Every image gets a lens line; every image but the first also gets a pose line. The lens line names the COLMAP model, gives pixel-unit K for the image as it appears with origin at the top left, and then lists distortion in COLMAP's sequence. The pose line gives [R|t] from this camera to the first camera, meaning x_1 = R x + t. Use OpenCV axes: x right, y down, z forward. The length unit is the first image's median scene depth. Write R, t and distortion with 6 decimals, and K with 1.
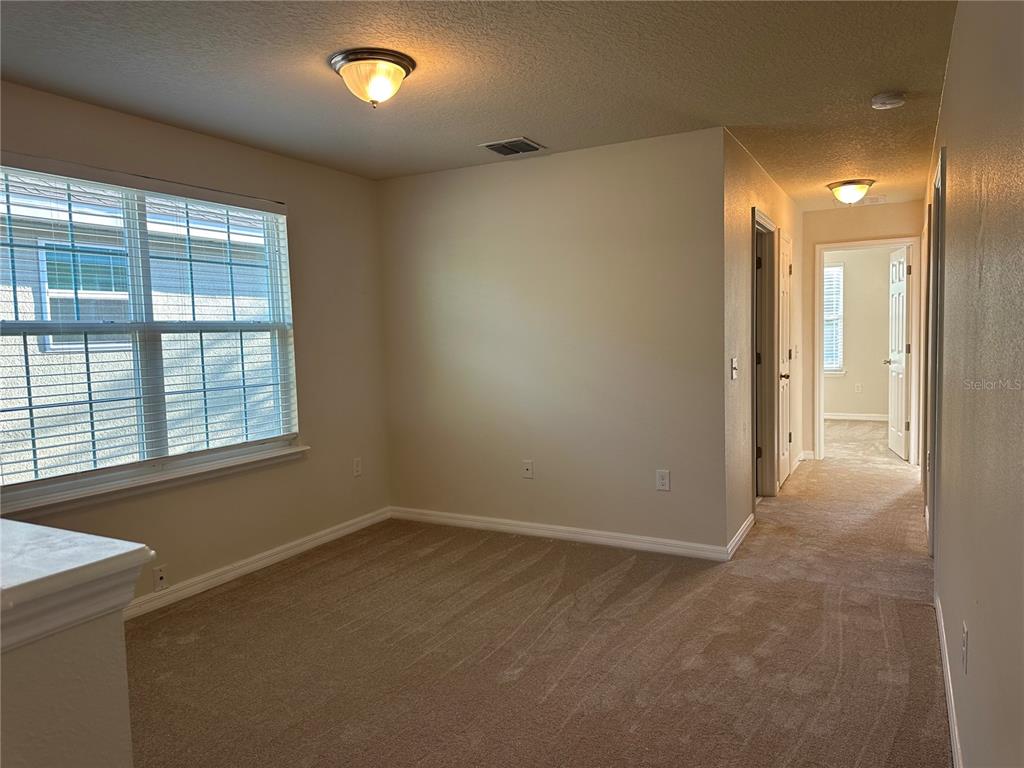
lens RADIAL K [[707.7, 0, 512.0], [0, 707.7, 384.0], [0, 0, 1]] dist [-0.000009, -0.000552]
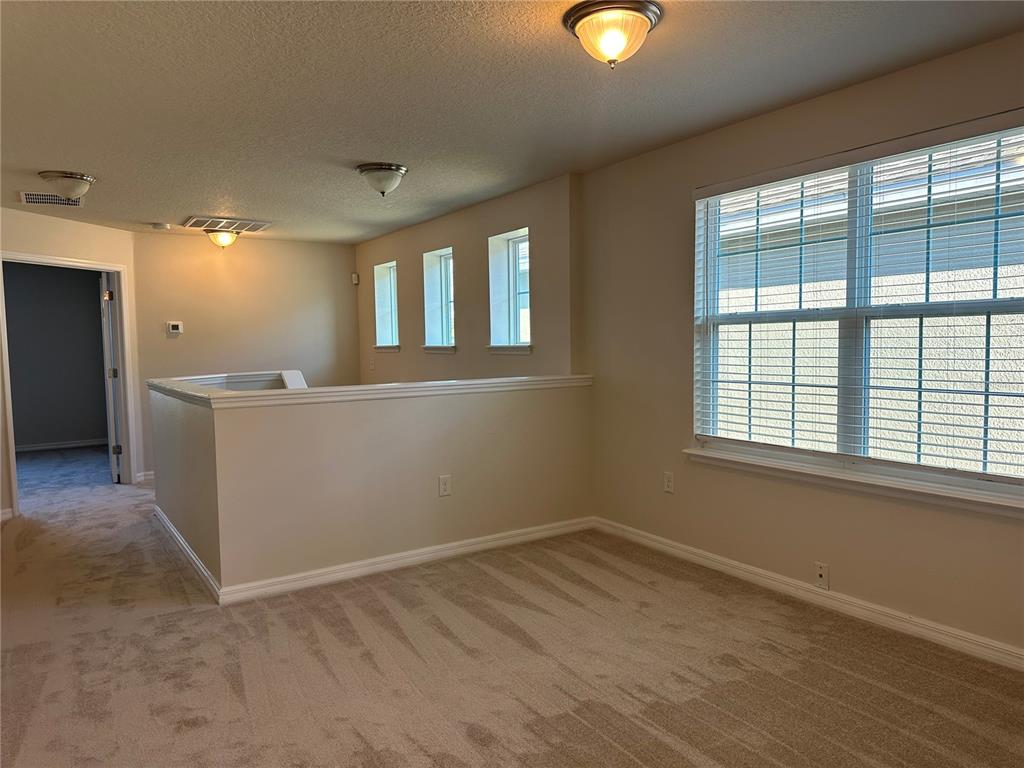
lens RADIAL K [[836.8, 0, 512.0], [0, 836.8, 384.0], [0, 0, 1]] dist [0.040381, -0.000895]
pose [[-0.533732, 0.085418, -0.841329, 0.539528], [-0.022684, 0.993082, 0.115215, -0.085756], [0.845350, 0.080578, -0.528102, 0.989894]]
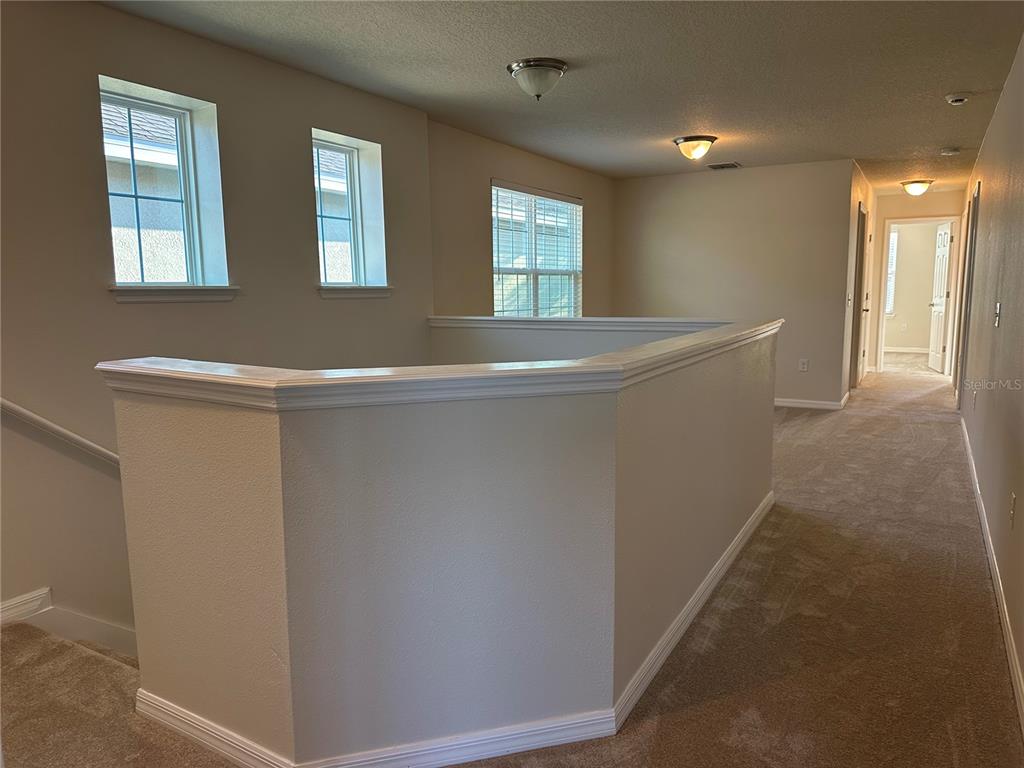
lens RADIAL K [[727.2, 0, 515.5], [0, 727.2, 388.9], [0, 0, 1]] dist [0.017966, -0.005463]
pose [[0.999839, 0.016178, -0.007770, -0.449879], [-0.015609, 0.997533, 0.068449, 0.078805], [0.008859, -0.068316, 0.997624, -0.744970]]
